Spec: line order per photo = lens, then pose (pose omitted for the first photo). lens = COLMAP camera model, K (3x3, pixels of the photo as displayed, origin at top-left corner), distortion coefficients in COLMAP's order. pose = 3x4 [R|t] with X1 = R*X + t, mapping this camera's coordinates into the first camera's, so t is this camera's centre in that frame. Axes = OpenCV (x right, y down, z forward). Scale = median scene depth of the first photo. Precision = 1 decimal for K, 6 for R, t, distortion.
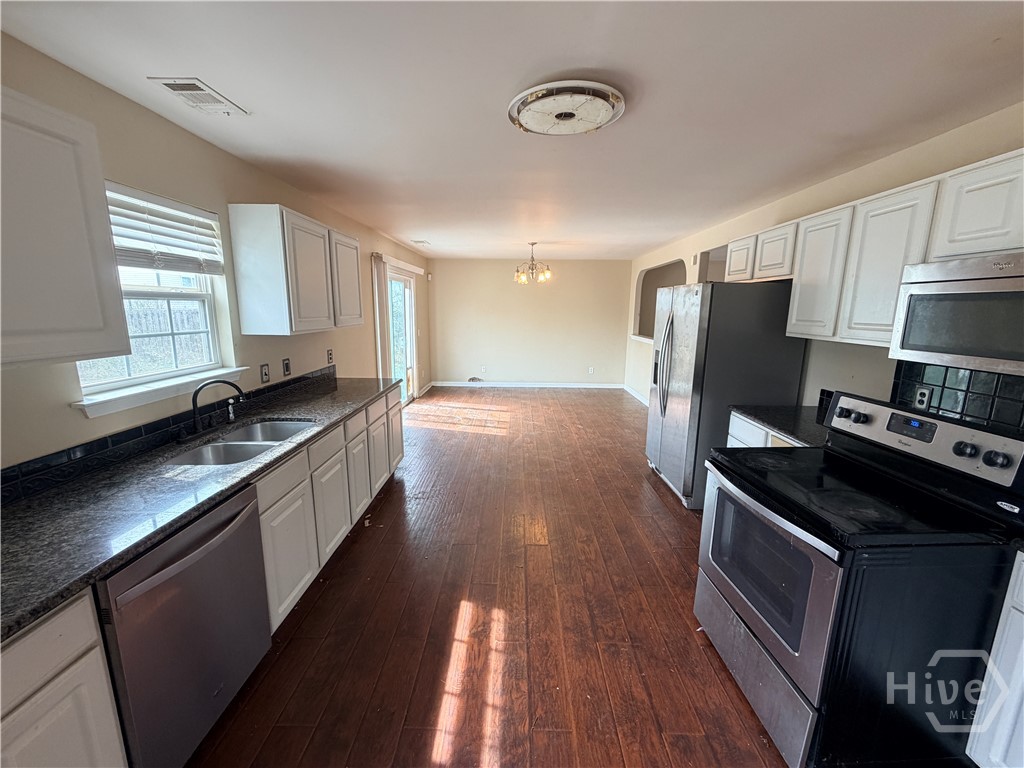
lens RADIAL K [[411.8, 0, 515.0], [0, 411.8, 387.6], [0, 0, 1]] dist [0.002794, 0.000036]
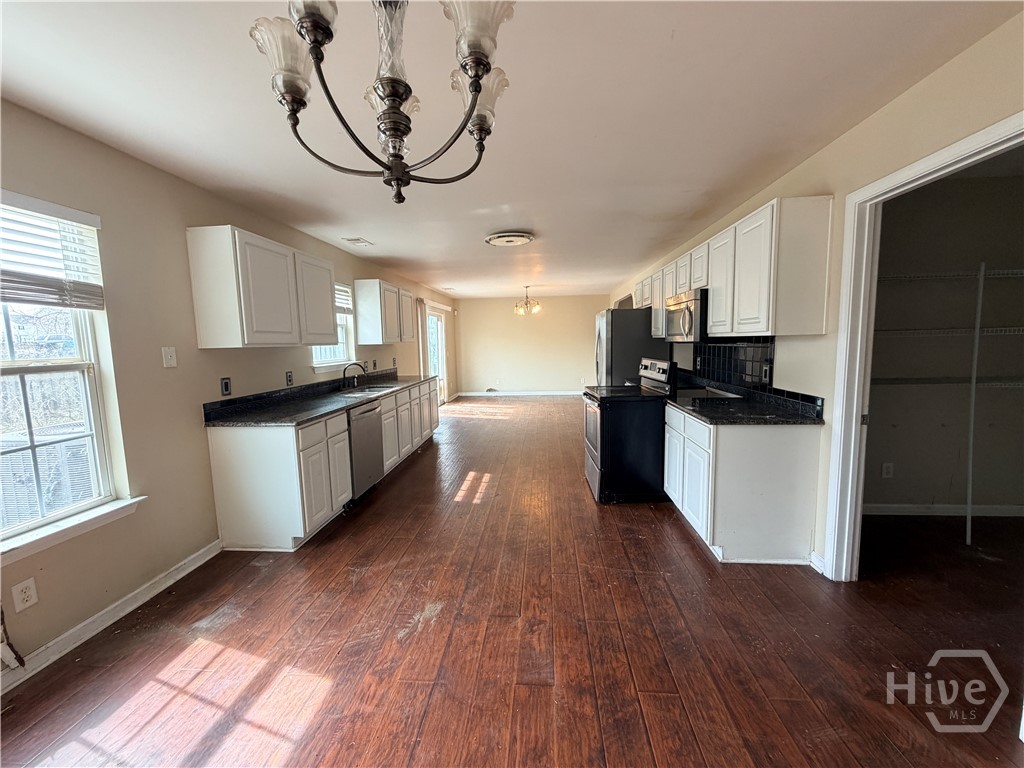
lens RADIAL K [[411.8, 0, 515.0], [0, 411.8, 384.4], [0, 0, 1]] dist [0.002794, 0.000036]
pose [[0.997423, -0.024814, -0.067322, 0.127849], [0.019007, 0.996151, -0.085572, 0.150919], [0.069186, 0.084072, 0.994055, -0.547107]]
